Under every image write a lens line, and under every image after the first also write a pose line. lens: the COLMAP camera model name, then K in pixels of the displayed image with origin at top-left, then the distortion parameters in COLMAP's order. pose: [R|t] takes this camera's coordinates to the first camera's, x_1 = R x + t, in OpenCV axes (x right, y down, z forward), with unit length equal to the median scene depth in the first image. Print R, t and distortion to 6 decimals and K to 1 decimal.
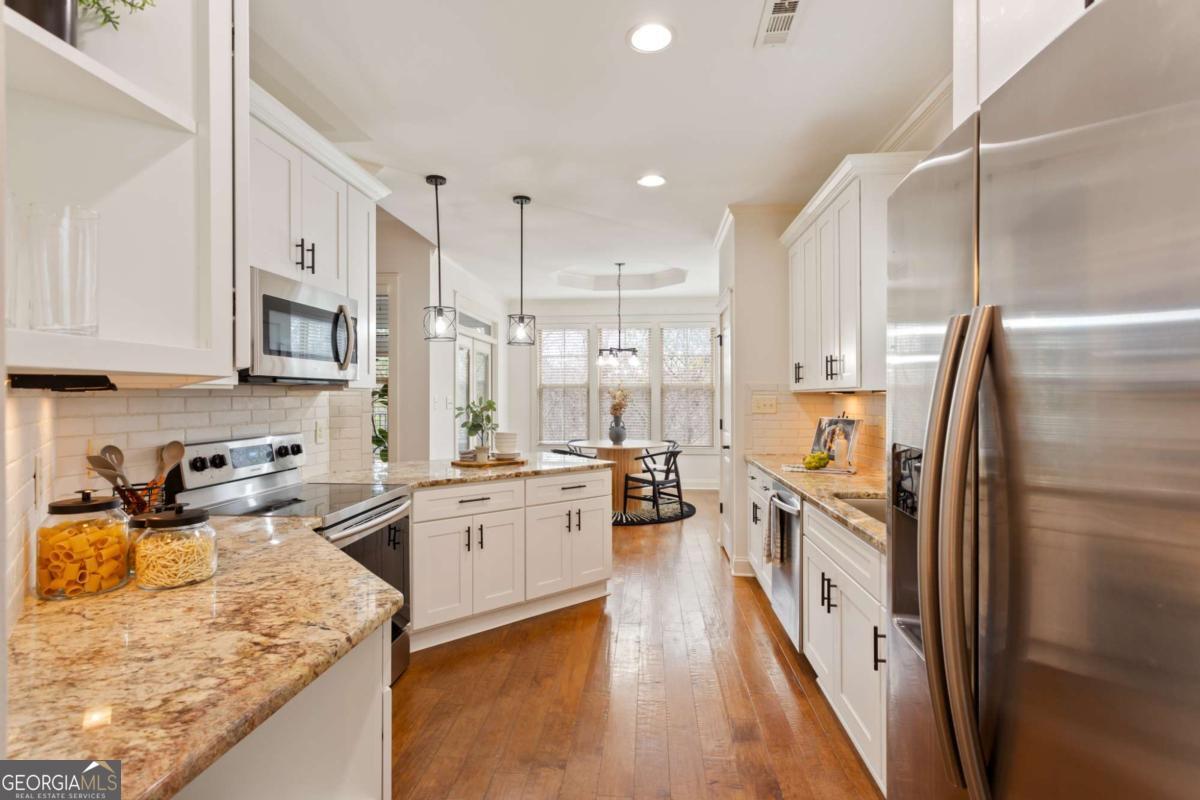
lens RADIAL K [[573.8, 0, 598.3], [0, 573.8, 398.4], [0, 0, 1]] dist [0.002943, 0.001322]
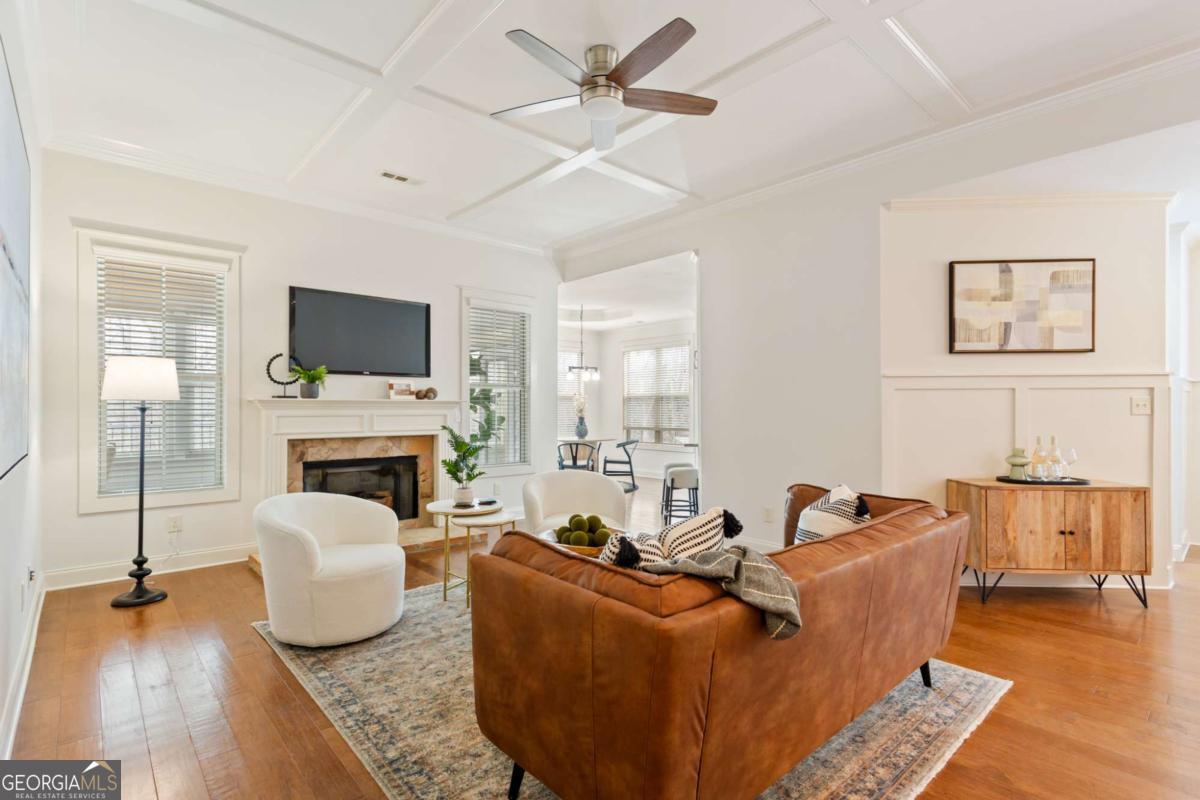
lens RADIAL K [[573.8, 0, 593.2], [0, 573.8, 411.8], [0, 0, 1]] dist [0.002943, 0.001322]
pose [[0.684607, -0.004468, 0.728899, -1.463406], [0.003613, 0.999990, 0.002737, 0.021279], [-0.728903, 0.000760, 0.684616, 0.110072]]
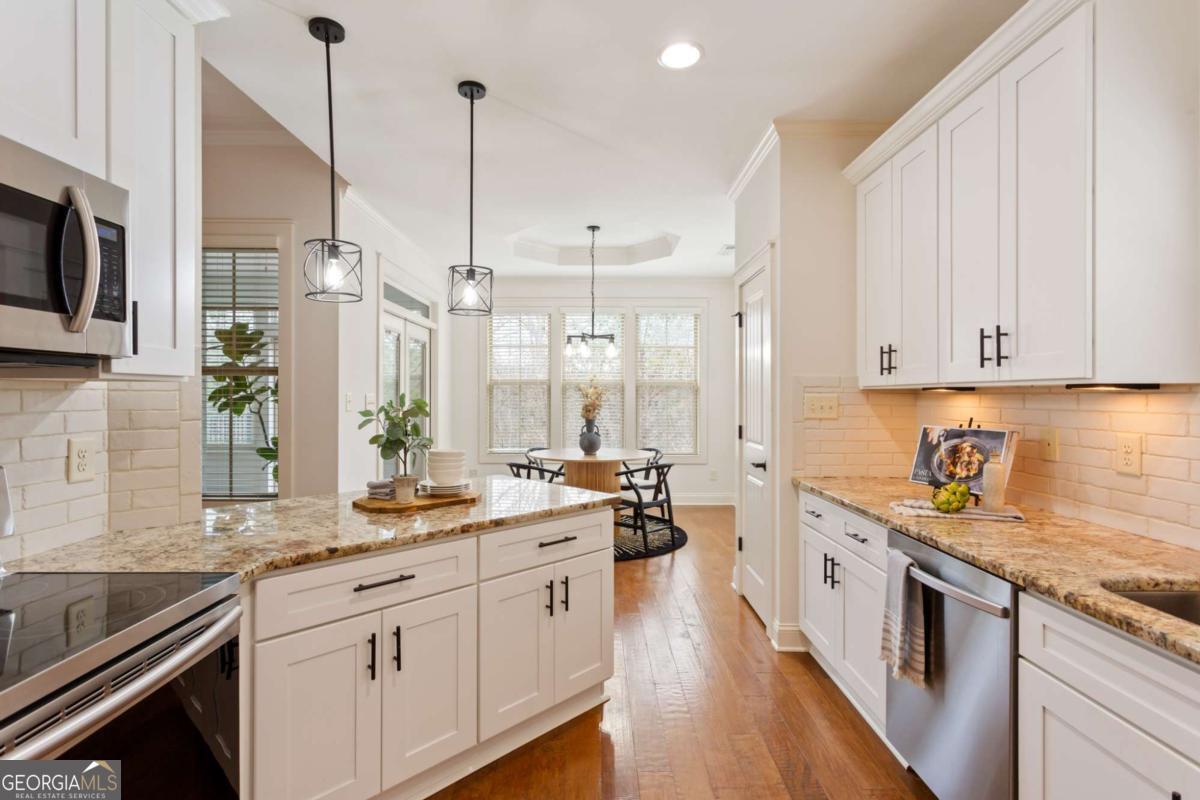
lens RADIAL K [[573.8, 0, 597.1], [0, 573.8, 399.5], [0, 0, 1]] dist [0.002943, 0.001322]
pose [[0.995762, 0.002442, 0.091931, -0.048674], [-0.002736, 0.999992, 0.003070, 0.000908], [-0.091923, -0.003308, 0.995761, 0.323726]]
